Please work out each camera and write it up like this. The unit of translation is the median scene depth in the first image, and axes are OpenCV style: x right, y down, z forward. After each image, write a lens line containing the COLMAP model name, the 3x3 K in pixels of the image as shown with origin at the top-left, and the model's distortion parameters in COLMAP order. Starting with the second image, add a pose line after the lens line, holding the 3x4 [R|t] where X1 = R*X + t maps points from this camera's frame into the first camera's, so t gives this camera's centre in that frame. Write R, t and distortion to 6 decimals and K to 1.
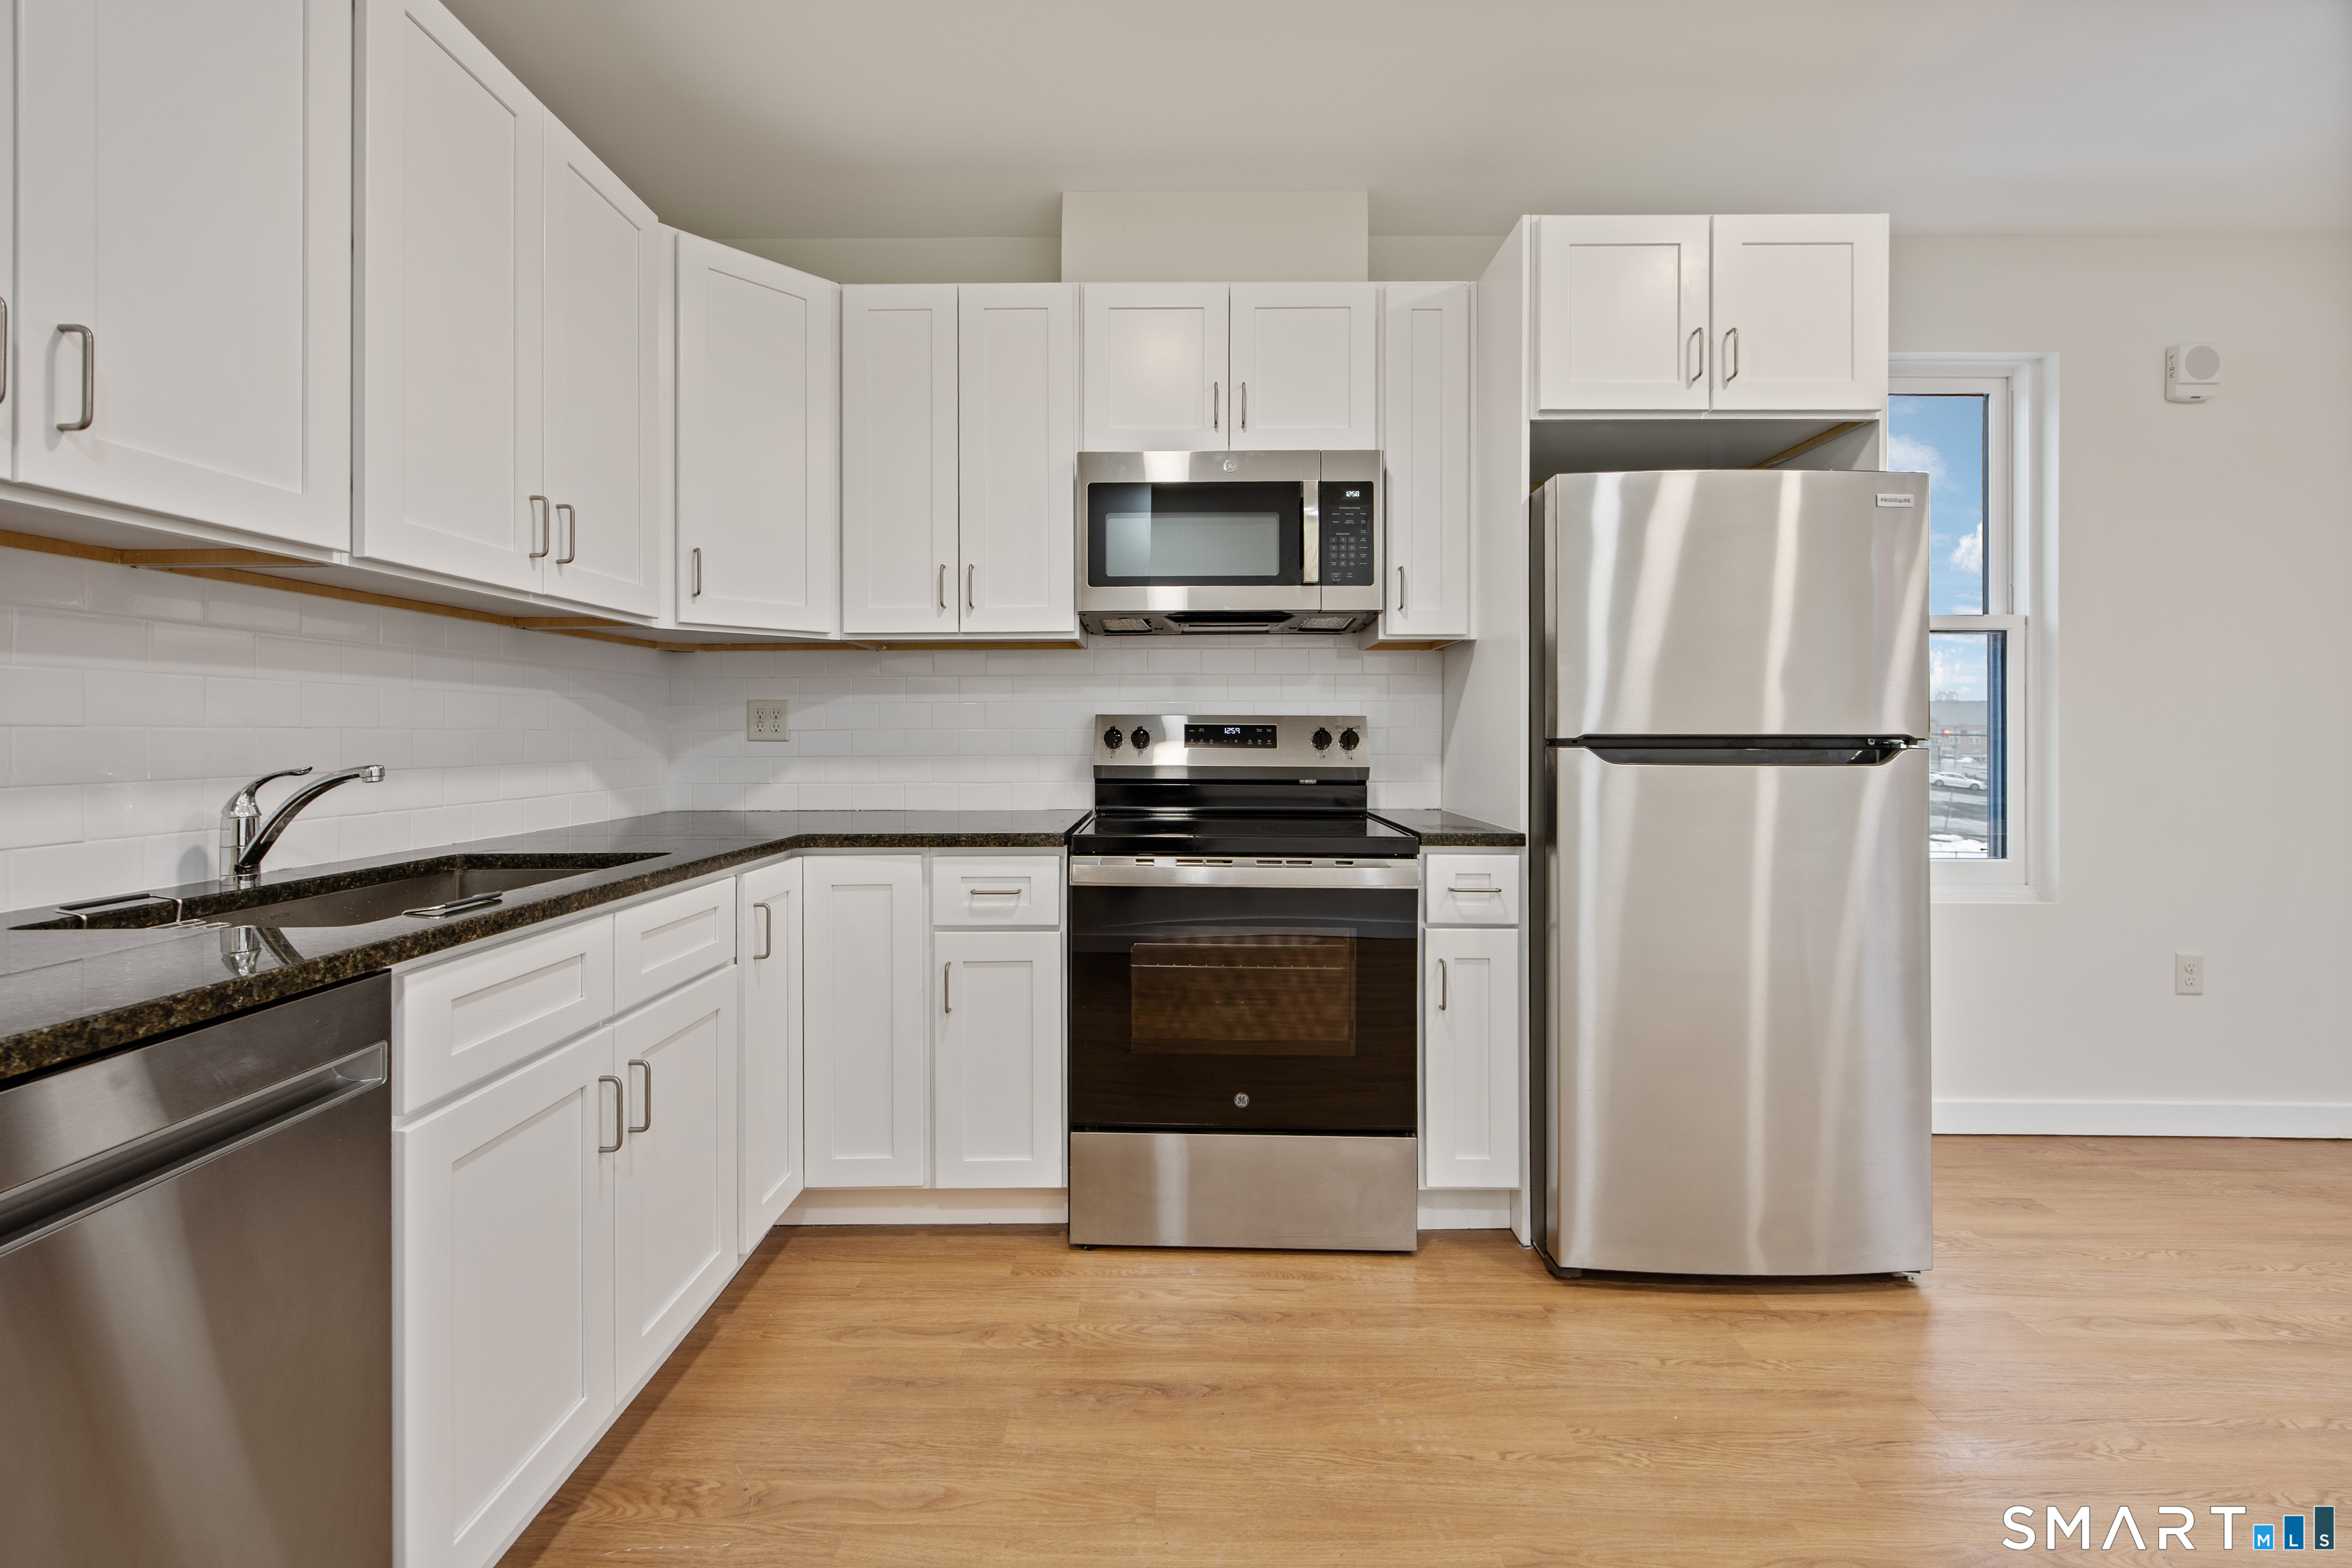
lens RADIAL K [[942.6, 0, 1078.5], [0, 942.6, 718.5], [0, 0, 1]] dist [-0.000708, 0.000208]
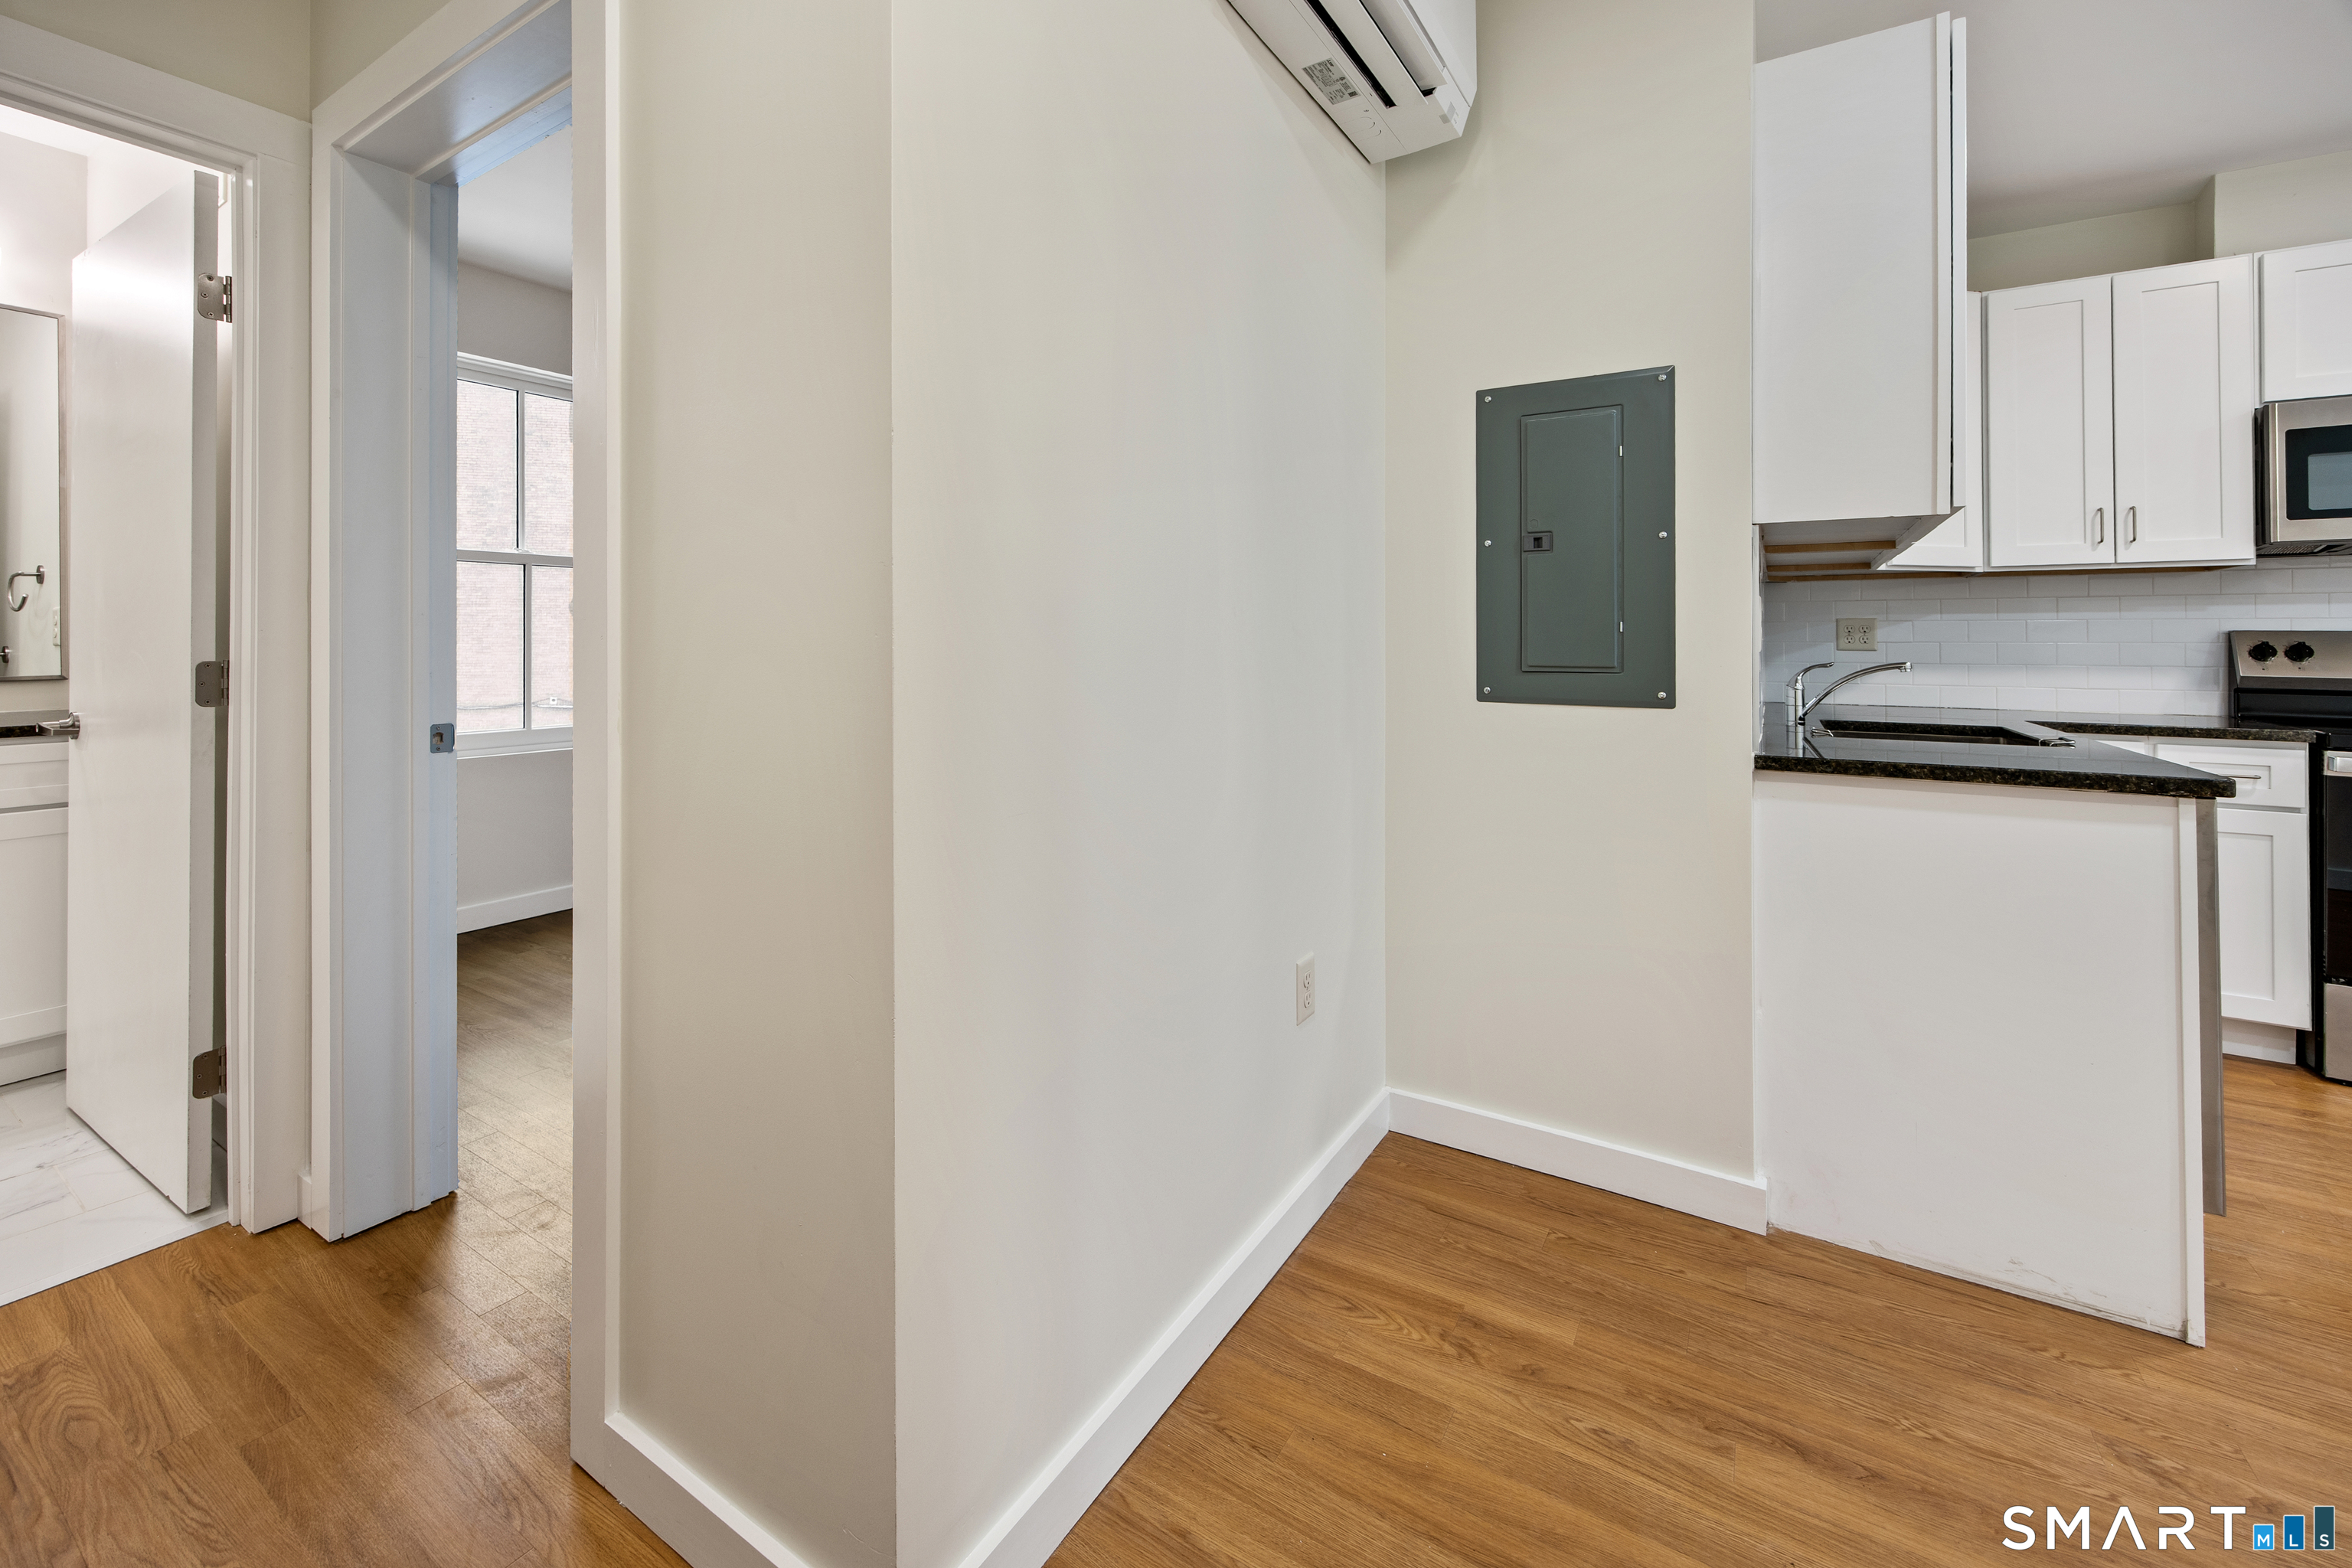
lens RADIAL K [[919.6, 0, 1174.4], [0, 919.6, 615.0], [0, 0, 1]] dist [-0.000054, -0.000181]
pose [[0.865474, -0.005996, -0.500918, -0.666519], [-0.001645, 0.999889, -0.014811, -0.005281], [0.500951, 0.013643, 0.865368, -0.712575]]
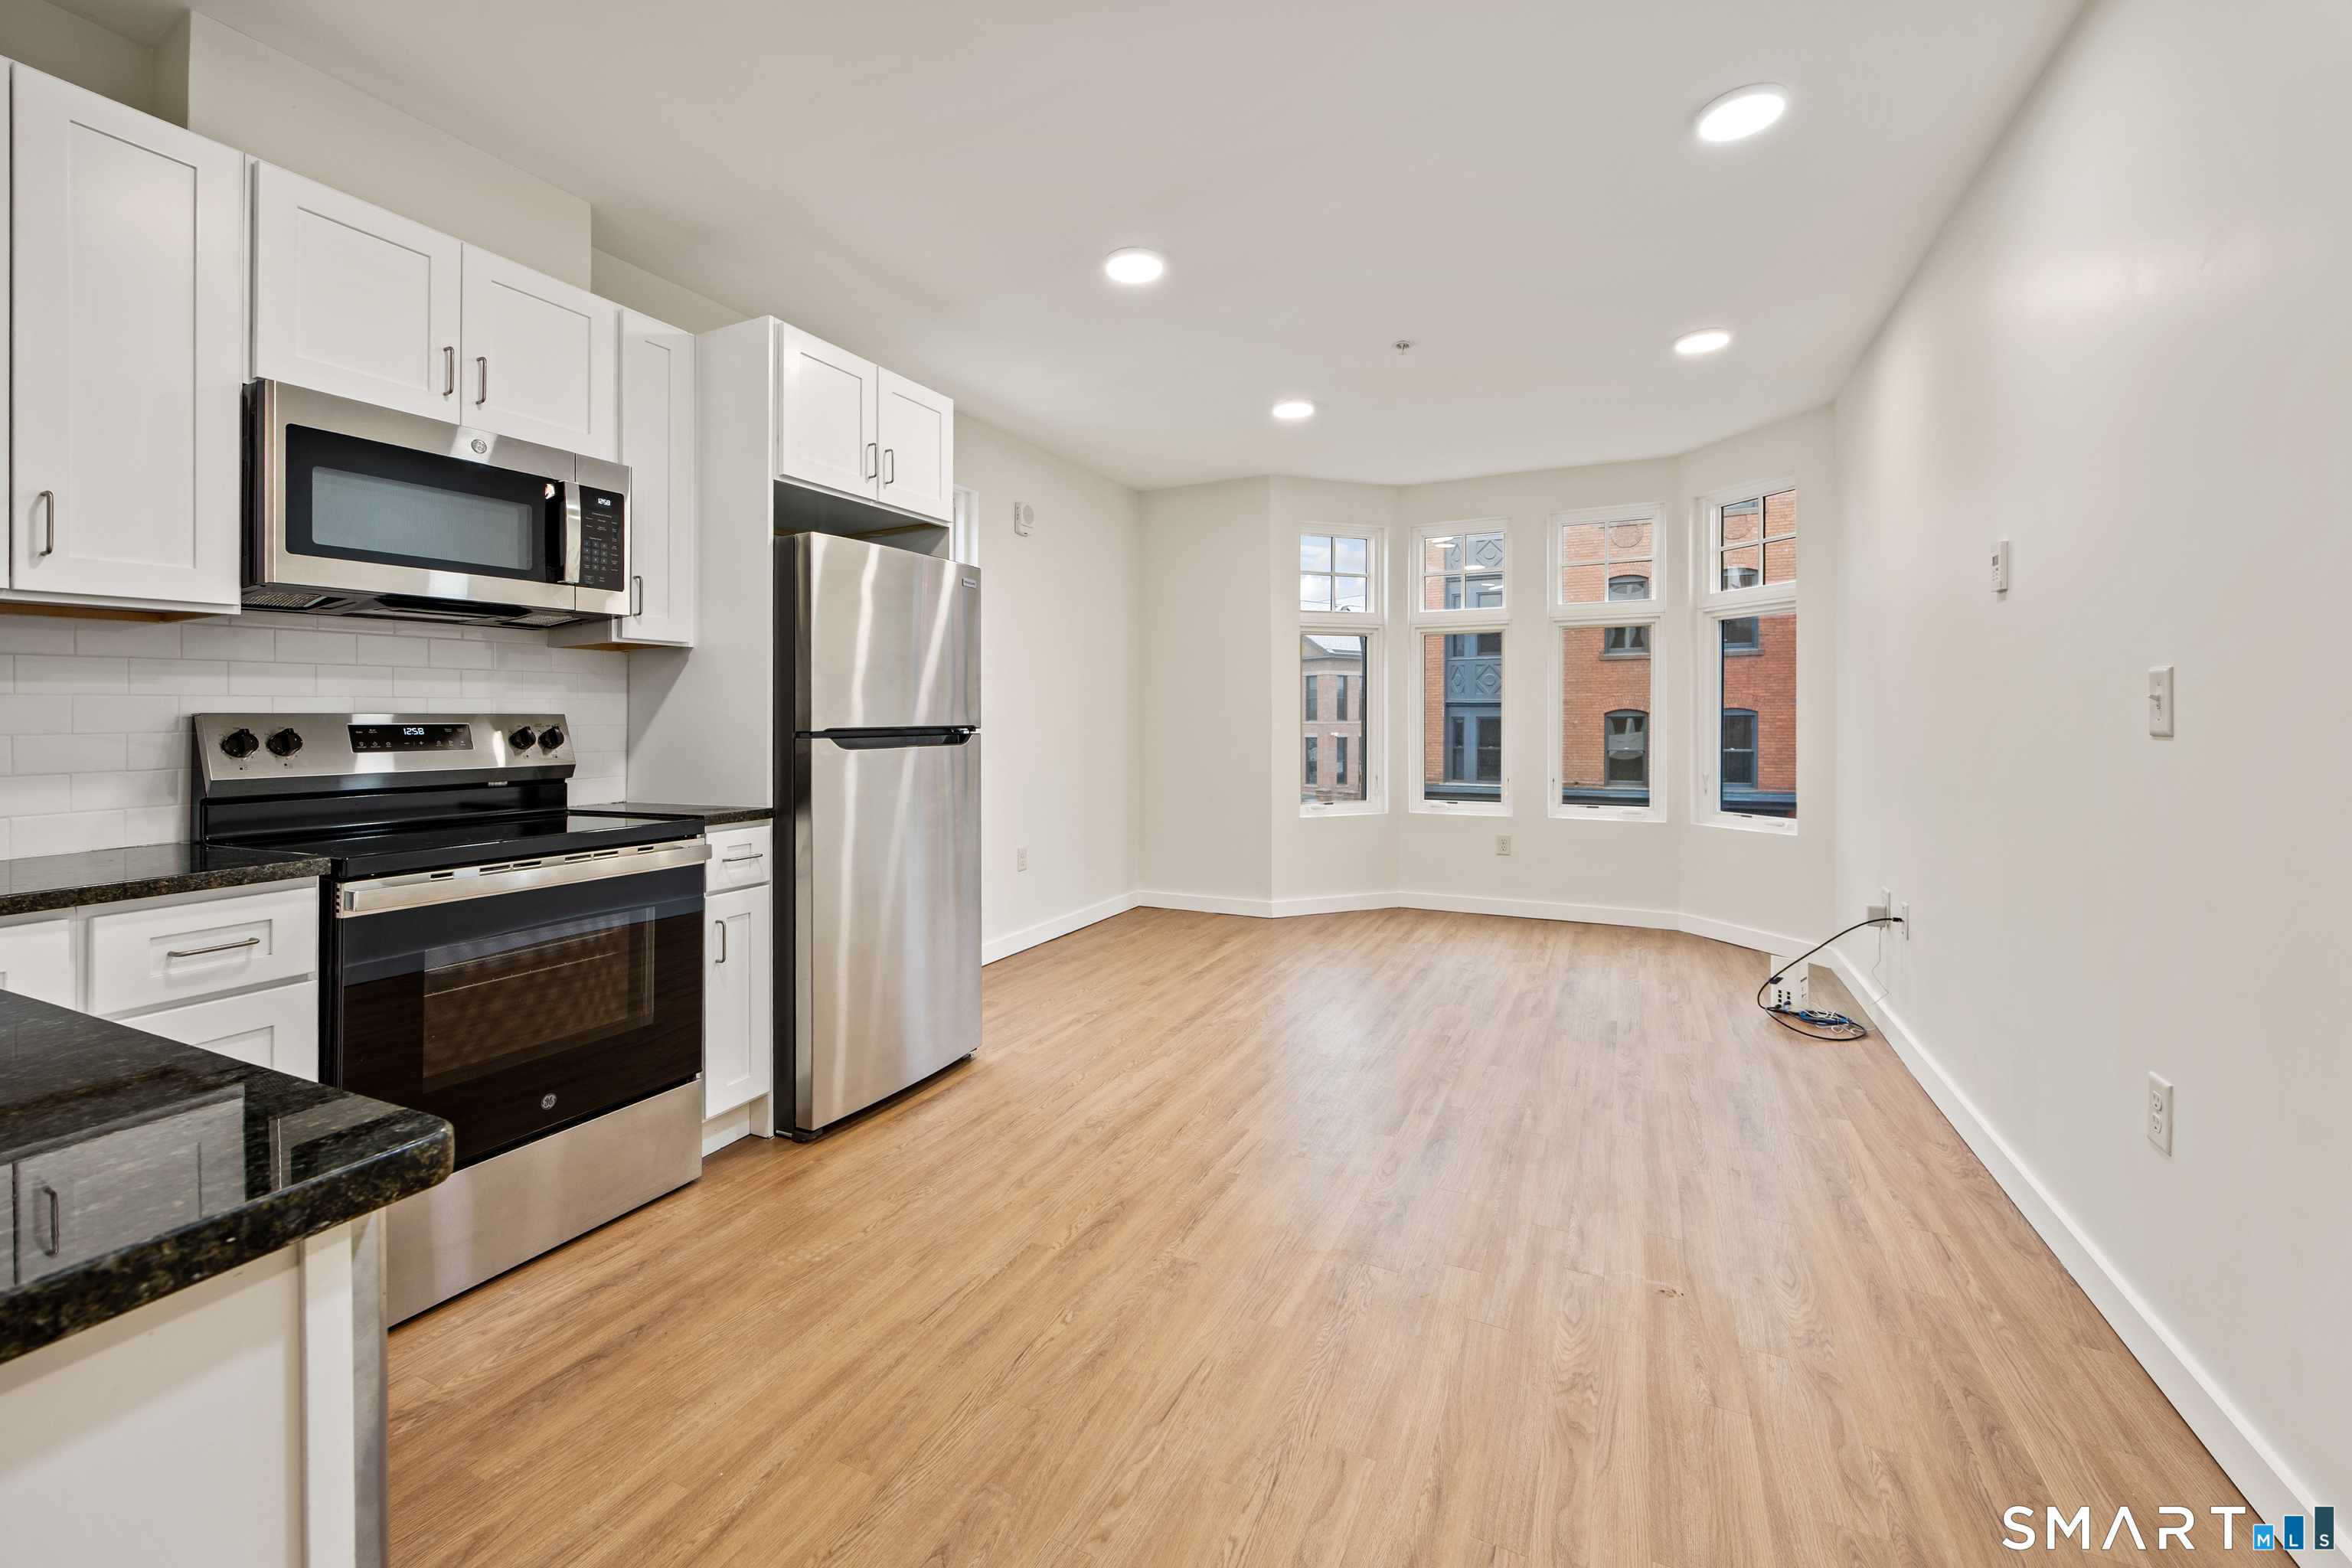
lens RADIAL K [[968.5, 0, 1216.9], [0, 968.5, 711.7], [0, 0, 1]] dist [-0.001595, -0.000280]
pose [[0.379418, 0.000632, 0.925225, -0.494593], [0.002016, 0.999997, -0.001510, -0.003078], [-0.925223, 0.002438, 0.379415, -0.039178]]
